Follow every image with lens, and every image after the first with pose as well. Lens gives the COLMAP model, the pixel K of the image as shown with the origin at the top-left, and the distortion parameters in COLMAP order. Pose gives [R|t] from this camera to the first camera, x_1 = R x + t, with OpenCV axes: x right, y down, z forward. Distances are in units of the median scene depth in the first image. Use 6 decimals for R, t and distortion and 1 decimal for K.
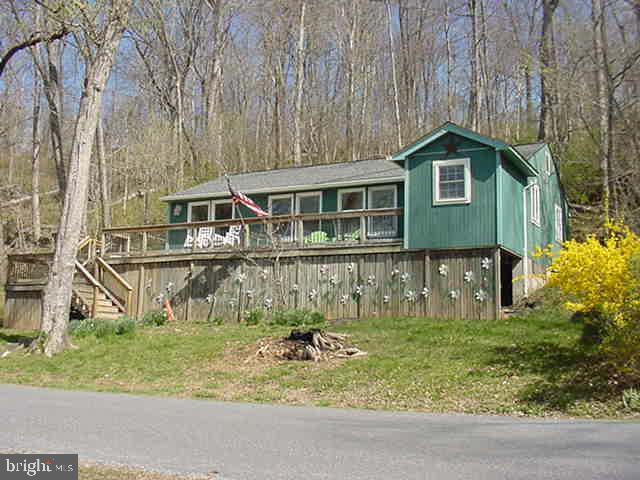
lens RADIAL K [[777.2, 0, 320.0], [0, 777.2, 240.0], [0, 0, 1]] dist [-0.177759, 0.057301]
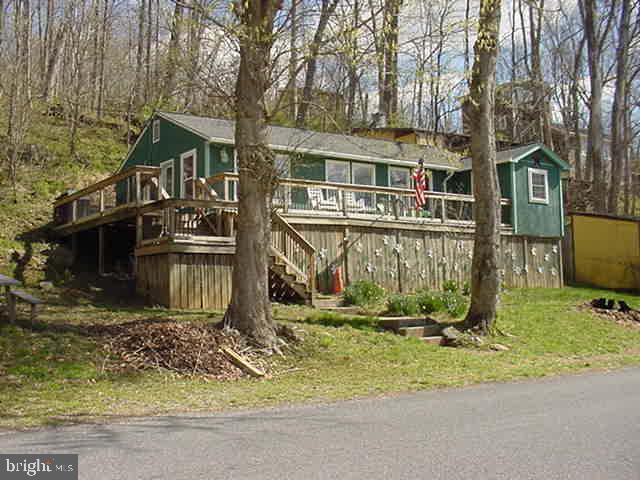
lens RADIAL K [[796.9, 0, 320.0], [0, 796.9, 240.0], [0, 0, 1]] dist [-0.365394, 0.568579]
pose [[0.470855, 0.048908, 0.880854, -1.155172], [-0.094852, 0.995481, -0.004570, 0.058042], [-0.877097, -0.081399, 0.473366, 0.670480]]
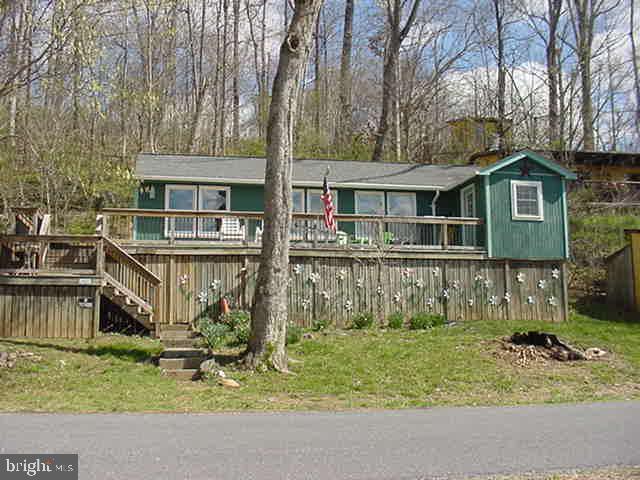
lens RADIAL K [[777.2, 0, 320.0], [0, 777.2, 240.0], [0, 0, 1]] dist [-0.177759, 0.057301]
pose [[0.765393, 0.069582, 0.639791, -0.760545], [-0.062057, 0.997485, -0.034243, 0.039074], [-0.640565, -0.013494, 0.767786, 0.319342]]
